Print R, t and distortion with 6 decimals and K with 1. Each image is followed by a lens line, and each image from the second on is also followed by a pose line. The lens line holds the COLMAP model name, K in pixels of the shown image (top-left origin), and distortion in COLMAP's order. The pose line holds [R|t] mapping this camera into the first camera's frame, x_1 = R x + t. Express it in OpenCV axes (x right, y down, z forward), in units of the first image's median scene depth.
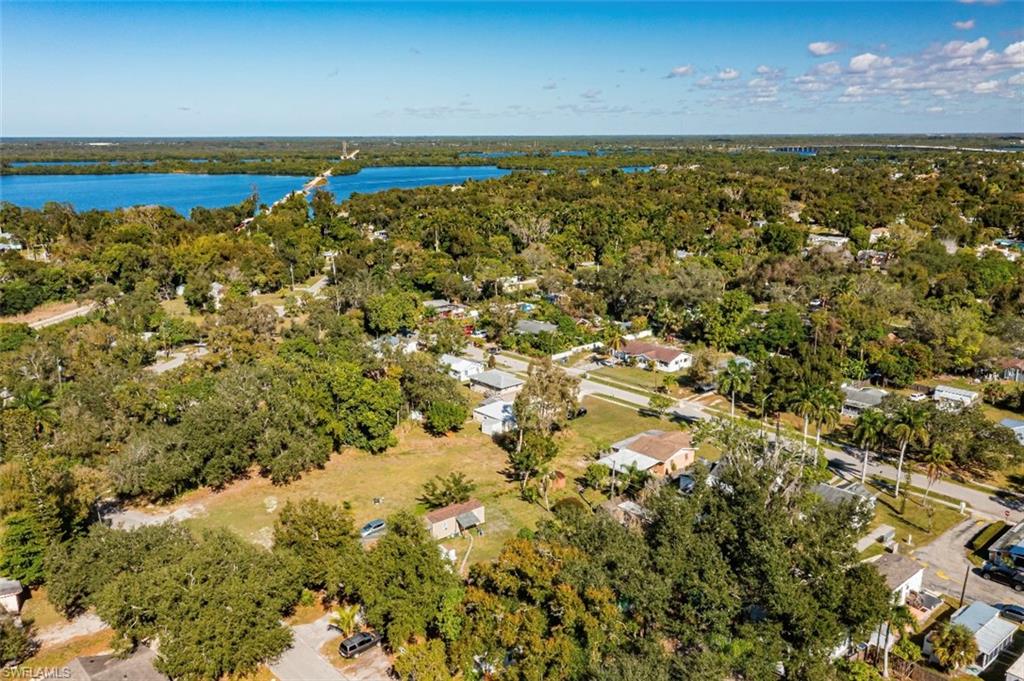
lens RADIAL K [[771.6, 0, 512.0], [0, 771.6, 340.5], [0, 0, 1]] dist [-0.000164, -0.000079]
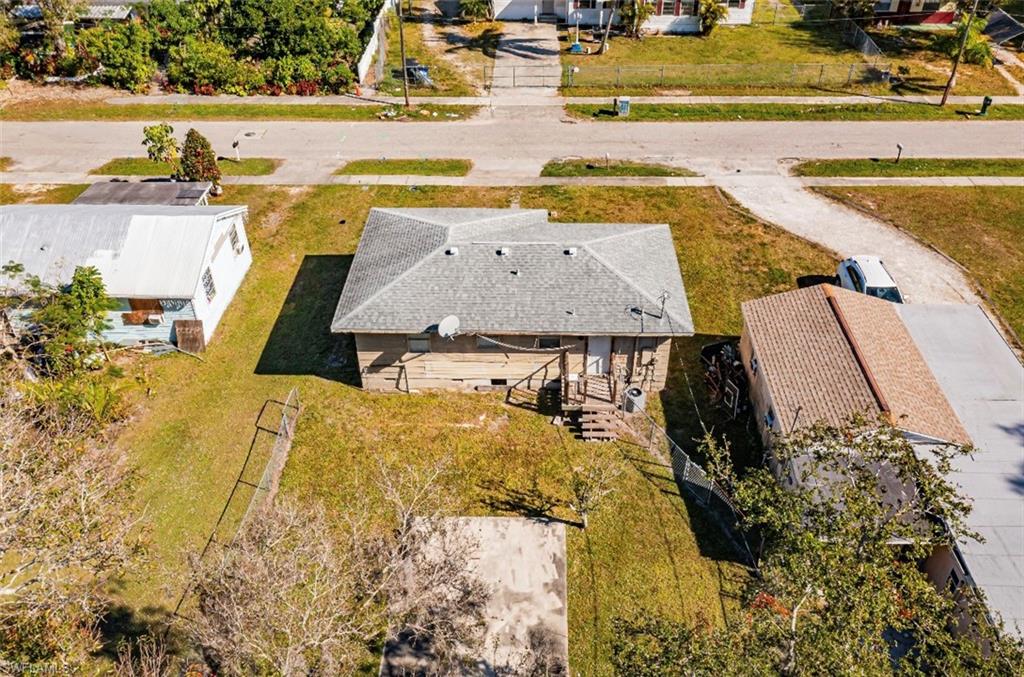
lens RADIAL K [[829.9, 0, 512.0], [0, 829.9, 338.5], [0, 0, 1]] dist [0.005751, 0.006121]
pose [[0.689085, -0.435651, 0.579111, -0.122374], [0.180027, 0.876985, 0.445519, -0.016129], [-0.701963, -0.202745, 0.682747, 0.825254]]
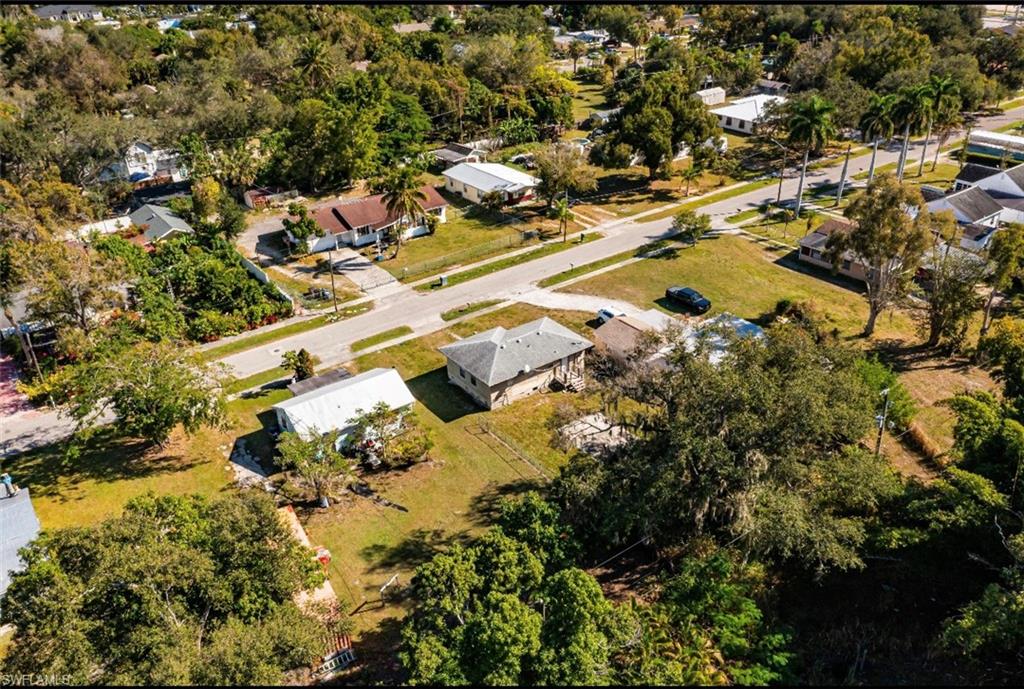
lens RADIAL K [[818.7, 0, 512.0], [0, 818.7, 344.5], [0, 0, 1]] dist [0.003761, 0.000458]
pose [[0.098219, -0.476660, 0.873583, -0.390102], [0.263344, 0.858984, 0.439086, -0.142870], [-0.959689, 0.186927, 0.209895, 0.856031]]
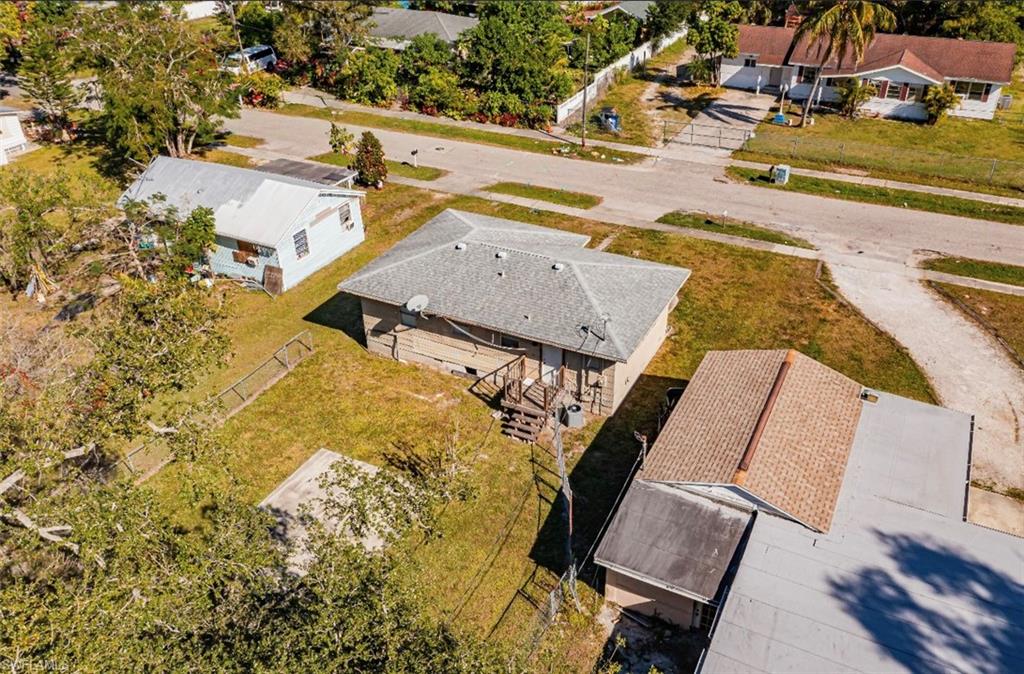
lens RADIAL K [[813.5, 0, 512.0], [0, 813.5, 337.0], [0, 0, 1]] dist [0.005808, 0.001667]
pose [[0.934072, -0.198251, 0.296995, -0.075175], [0.098111, 0.942198, 0.320371, 0.001940], [-0.343342, -0.270111, 0.899531, 0.778749]]
